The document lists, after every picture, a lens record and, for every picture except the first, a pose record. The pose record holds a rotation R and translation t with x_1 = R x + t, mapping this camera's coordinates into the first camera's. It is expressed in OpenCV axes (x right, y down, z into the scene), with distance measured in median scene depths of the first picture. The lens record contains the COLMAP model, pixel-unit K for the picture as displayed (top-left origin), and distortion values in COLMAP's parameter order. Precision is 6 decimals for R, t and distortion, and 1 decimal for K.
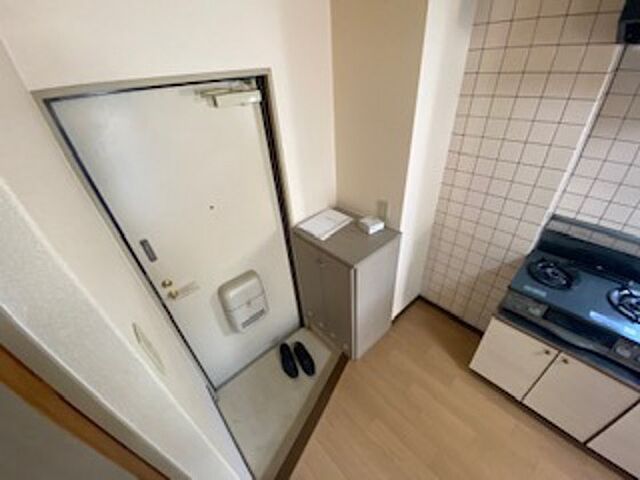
lens RADIAL K [[266.3, 0, 316.3], [0, 266.3, 242.2], [0, 0, 1]] dist [-0.013405, -0.001827]
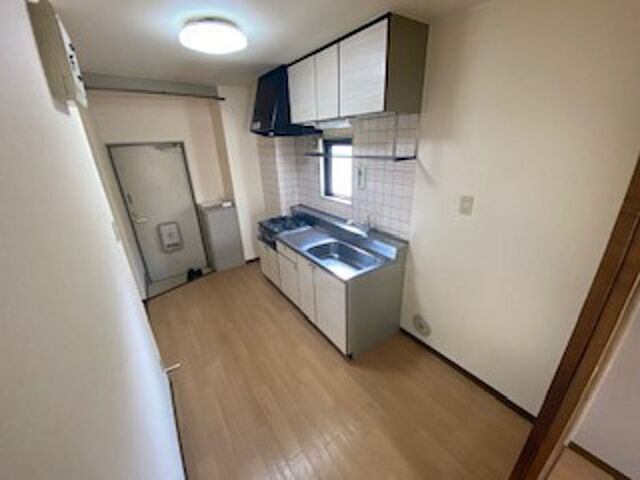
lens RADIAL K [[266.3, 0, 316.8], [0, 266.3, 245.3], [0, 0, 1]] dist [-0.013405, -0.001827]
pose [[0.993046, 0.087631, -0.078614, 1.261616], [-0.101333, 0.976171, -0.191888, 0.678392], [0.059926, 0.198520, 0.978263, -1.196681]]
